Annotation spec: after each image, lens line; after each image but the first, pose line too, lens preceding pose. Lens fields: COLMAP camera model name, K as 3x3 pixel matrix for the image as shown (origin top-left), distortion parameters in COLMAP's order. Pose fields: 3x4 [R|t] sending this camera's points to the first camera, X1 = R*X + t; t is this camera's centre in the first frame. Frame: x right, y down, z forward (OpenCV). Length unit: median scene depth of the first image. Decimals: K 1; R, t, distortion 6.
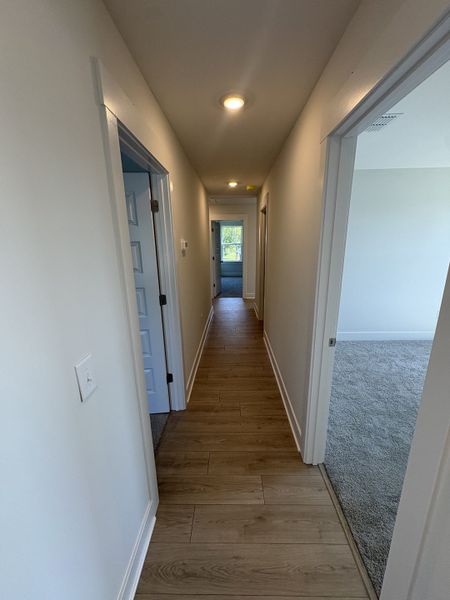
lens RADIAL K [[238.3, 0, 226.9], [0, 238.3, 300.6], [0, 0, 1]] dist [0.002692, 0.000384]
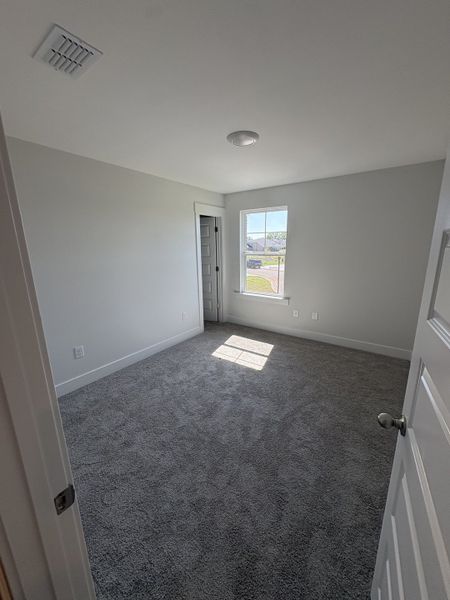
lens RADIAL K [[238.3, 0, 227.4], [0, 238.3, 302.7], [0, 0, 1]] dist [0.002692, 0.000384]
pose [[0.557736, -0.178116, 0.810682, 0.160336], [0.198997, 0.976912, 0.077733, -0.058323], [-0.805811, 0.117969, 0.580304, 0.253296]]
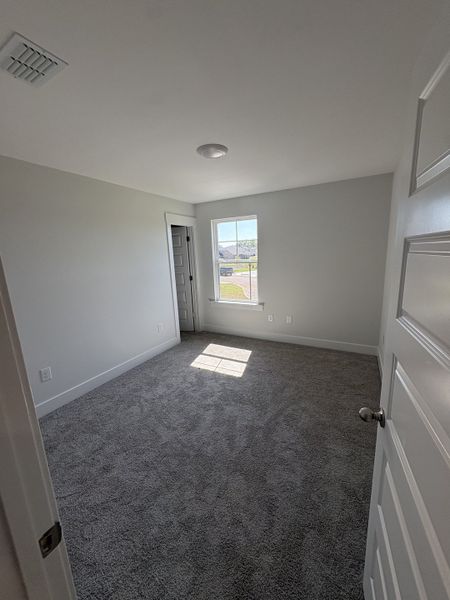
lens RADIAL K [[238.3, 0, 227.5], [0, 238.3, 302.8], [0, 0, 1]] dist [0.002692, 0.000384]
pose [[0.454220, -0.178738, 0.872775, 0.151904], [0.243467, 0.967279, 0.071384, -0.063356], [-0.856976, 0.180068, 0.482874, 0.261863]]
